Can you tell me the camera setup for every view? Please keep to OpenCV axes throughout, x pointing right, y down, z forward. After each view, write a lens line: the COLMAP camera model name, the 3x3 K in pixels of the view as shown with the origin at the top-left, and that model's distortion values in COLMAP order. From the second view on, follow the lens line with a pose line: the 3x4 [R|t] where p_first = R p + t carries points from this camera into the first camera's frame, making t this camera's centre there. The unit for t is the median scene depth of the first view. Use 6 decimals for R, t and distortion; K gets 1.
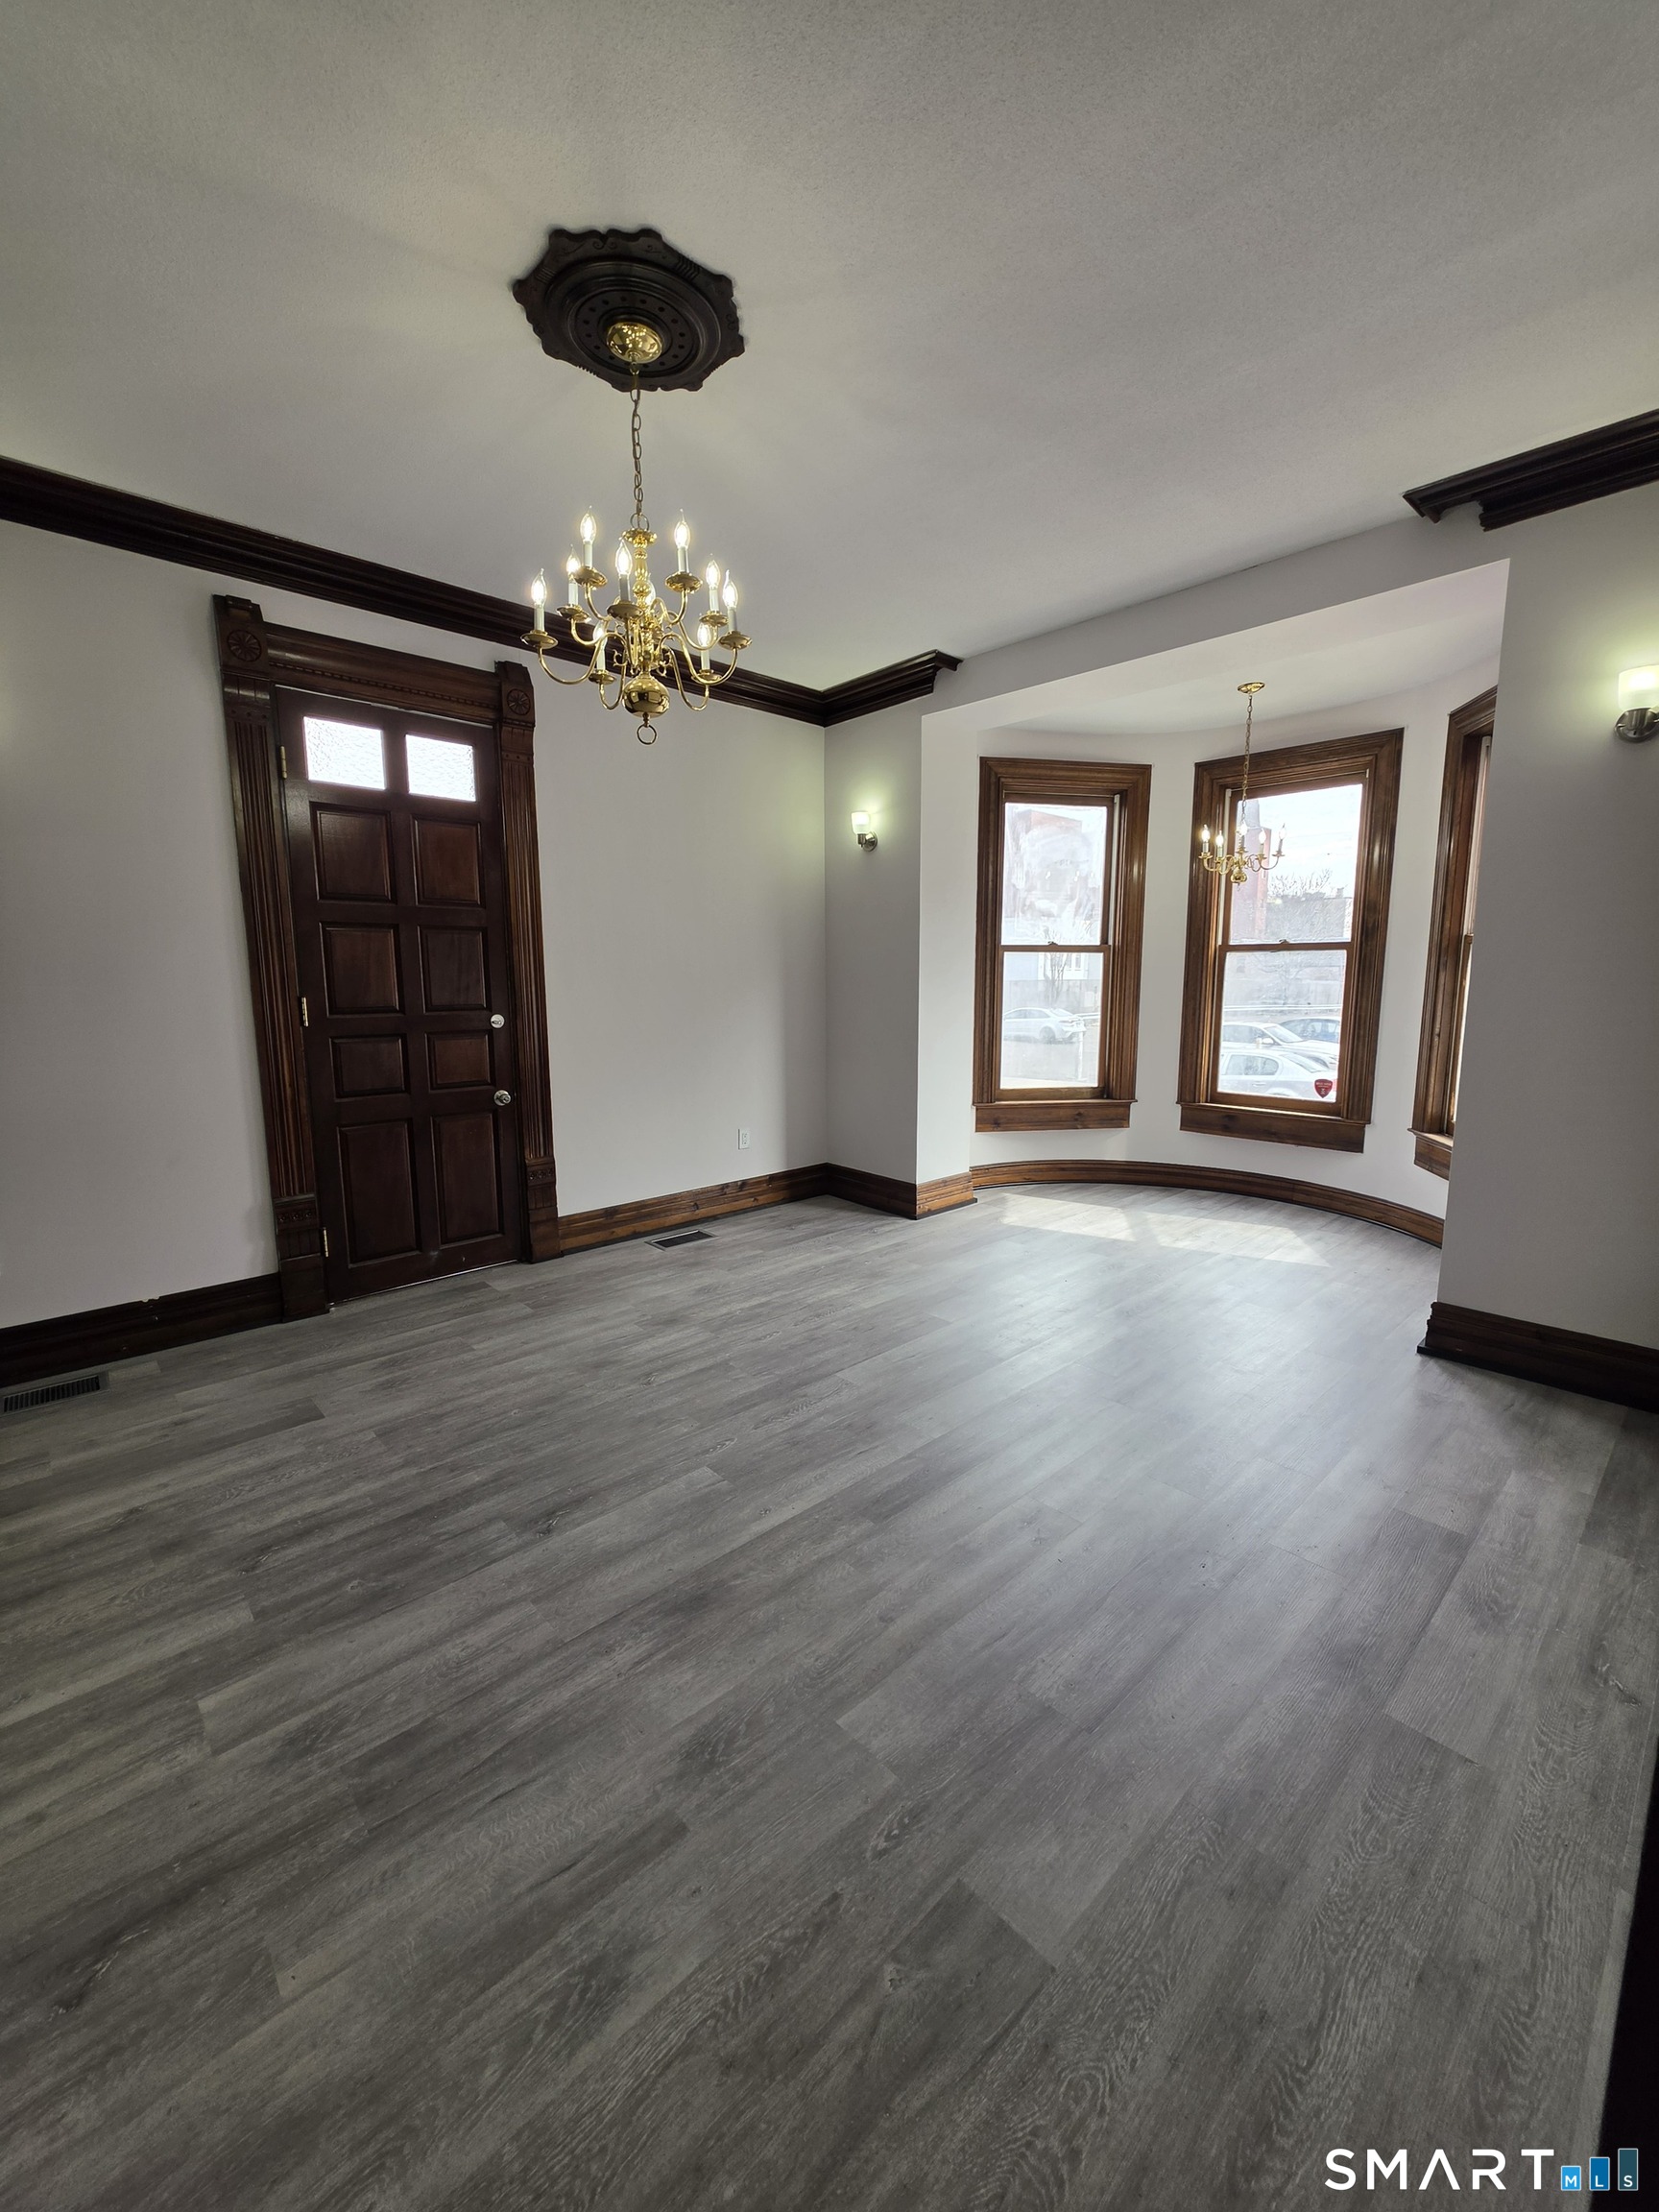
lens RADIAL K [[893.7, 0, 829.5], [0, 893.7, 1106.0], [0, 0, 1]] dist [0.000969, 0.001940]
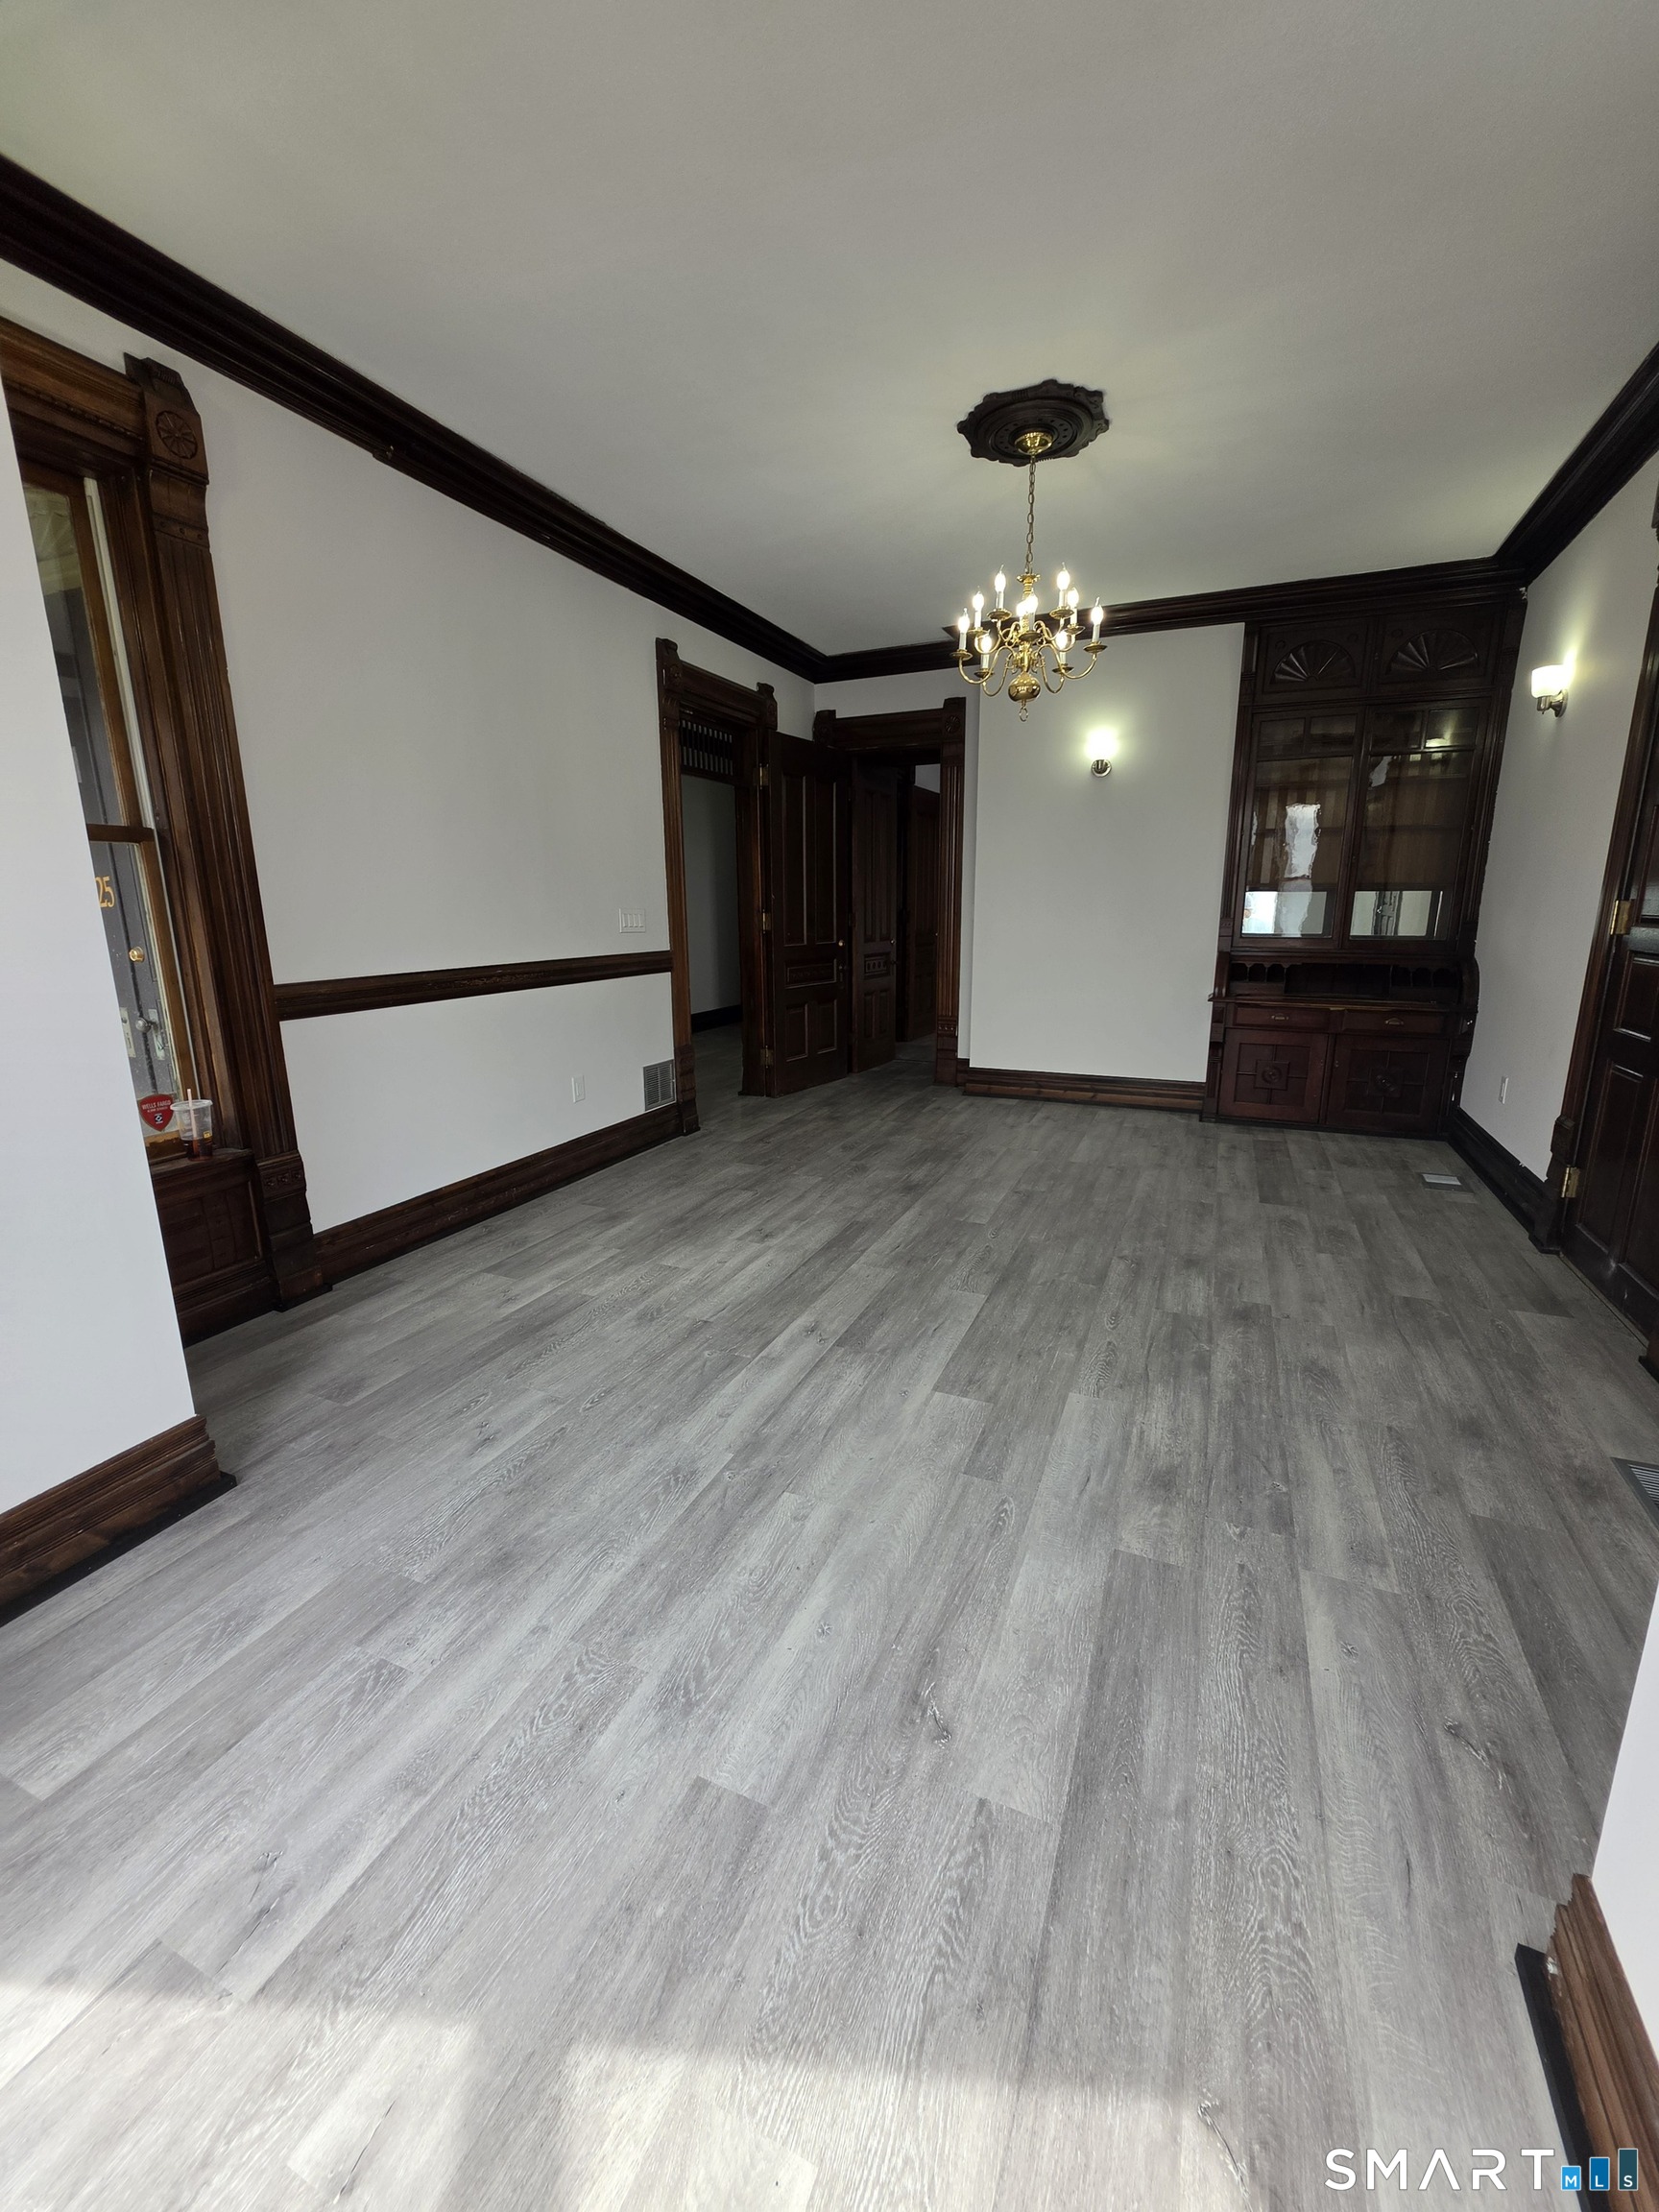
lens RADIAL K [[893.7, 0, 829.5], [0, 893.7, 1106.0], [0, 0, 1]] dist [0.000969, 0.001940]
pose [[-0.918879, 0.094765, -0.382989, 0.535802], [-0.051805, 0.933341, 0.355232, -0.237259], [0.391123, 0.346256, -0.852719, 1.755105]]
